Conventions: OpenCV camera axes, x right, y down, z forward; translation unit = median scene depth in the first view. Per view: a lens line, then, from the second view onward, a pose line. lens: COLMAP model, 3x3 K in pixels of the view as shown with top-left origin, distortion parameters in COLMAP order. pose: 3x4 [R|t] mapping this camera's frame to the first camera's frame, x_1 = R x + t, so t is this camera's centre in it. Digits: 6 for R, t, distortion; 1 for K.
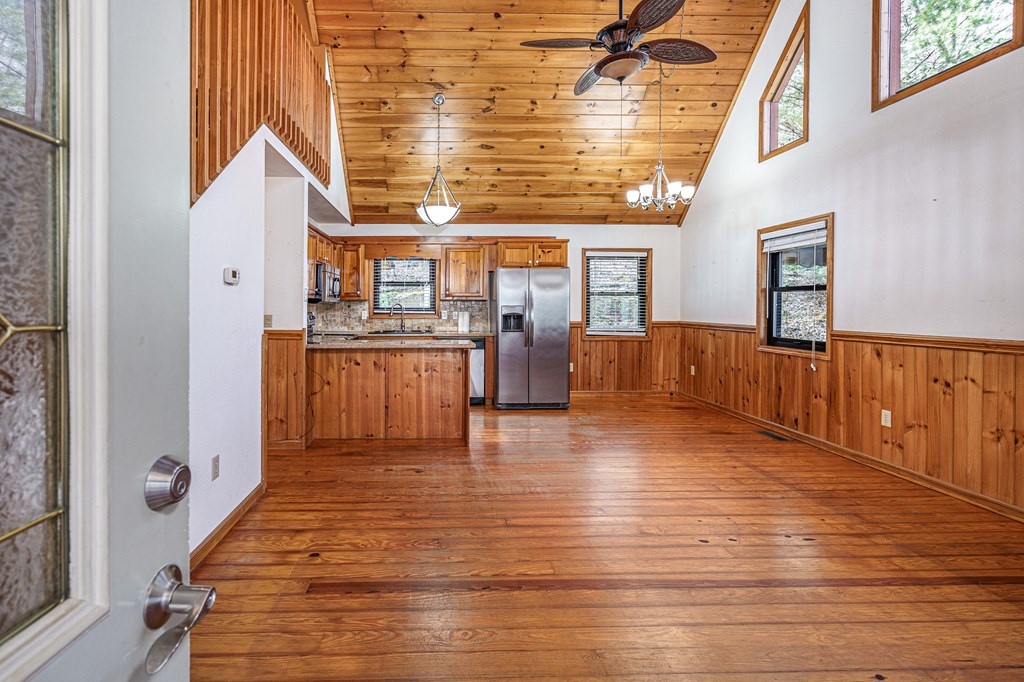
lens RADIAL K [[491.0, 0, 462.2], [0, 491.0, 313.0], [0, 0, 1]] dist [0.000561, 0.000642]
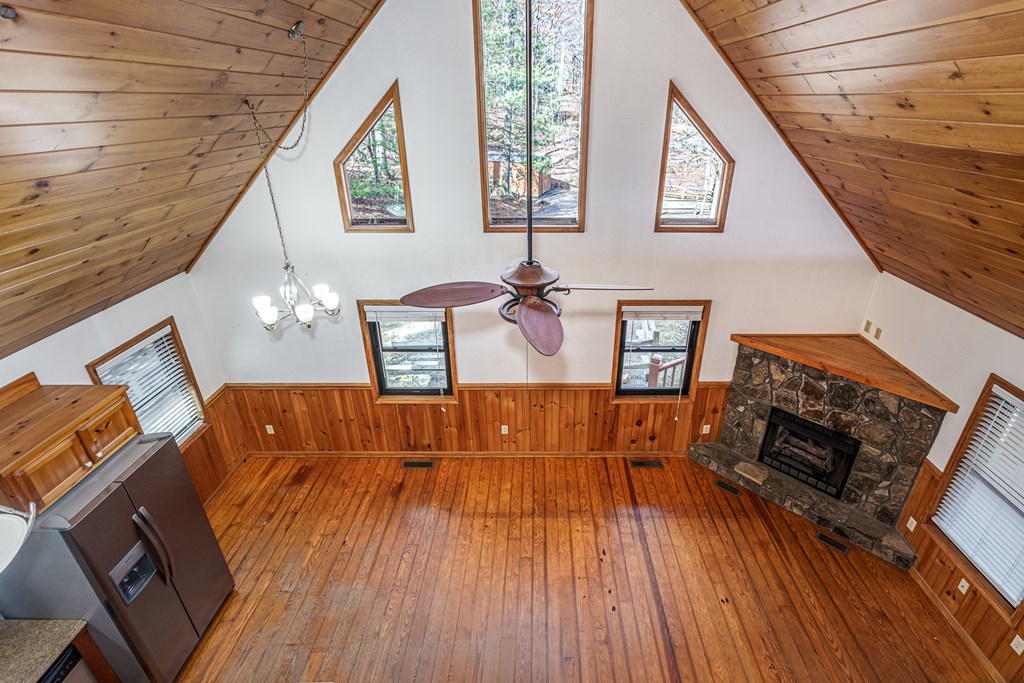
lens RADIAL K [[476.2, 0, 542.6], [0, 476.2, 337.8], [0, 0, 1]] dist [0.000076, 0.000184]
pose [[0.051732, -0.441074, 0.895978, -0.279949], [0.007237, 0.897322, 0.441318, -0.557510], [-0.998635, -0.016346, 0.049612, 0.630331]]
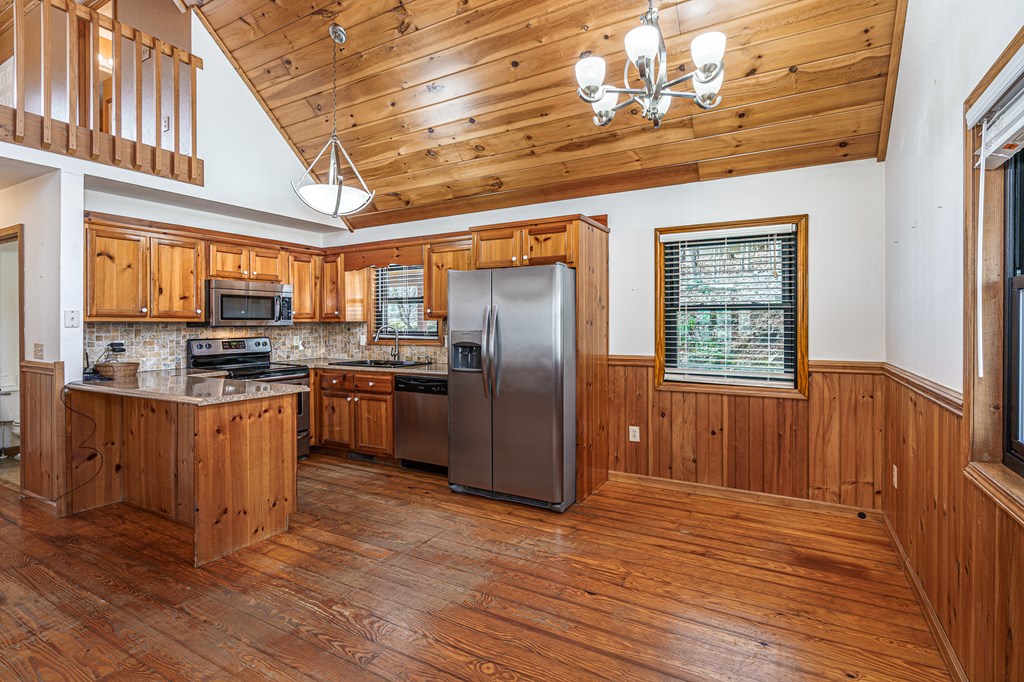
lens RADIAL K [[449.9, 0, 572.8], [0, 449.9, 325.6], [0, 0, 1]] dist [0.010760, 0.000258]
pose [[0.841800, 0.000414, -0.539789, 0.609904], [-0.004514, 0.999970, -0.006272, -0.020721], [0.539770, 0.007717, 0.841777, 0.684186]]
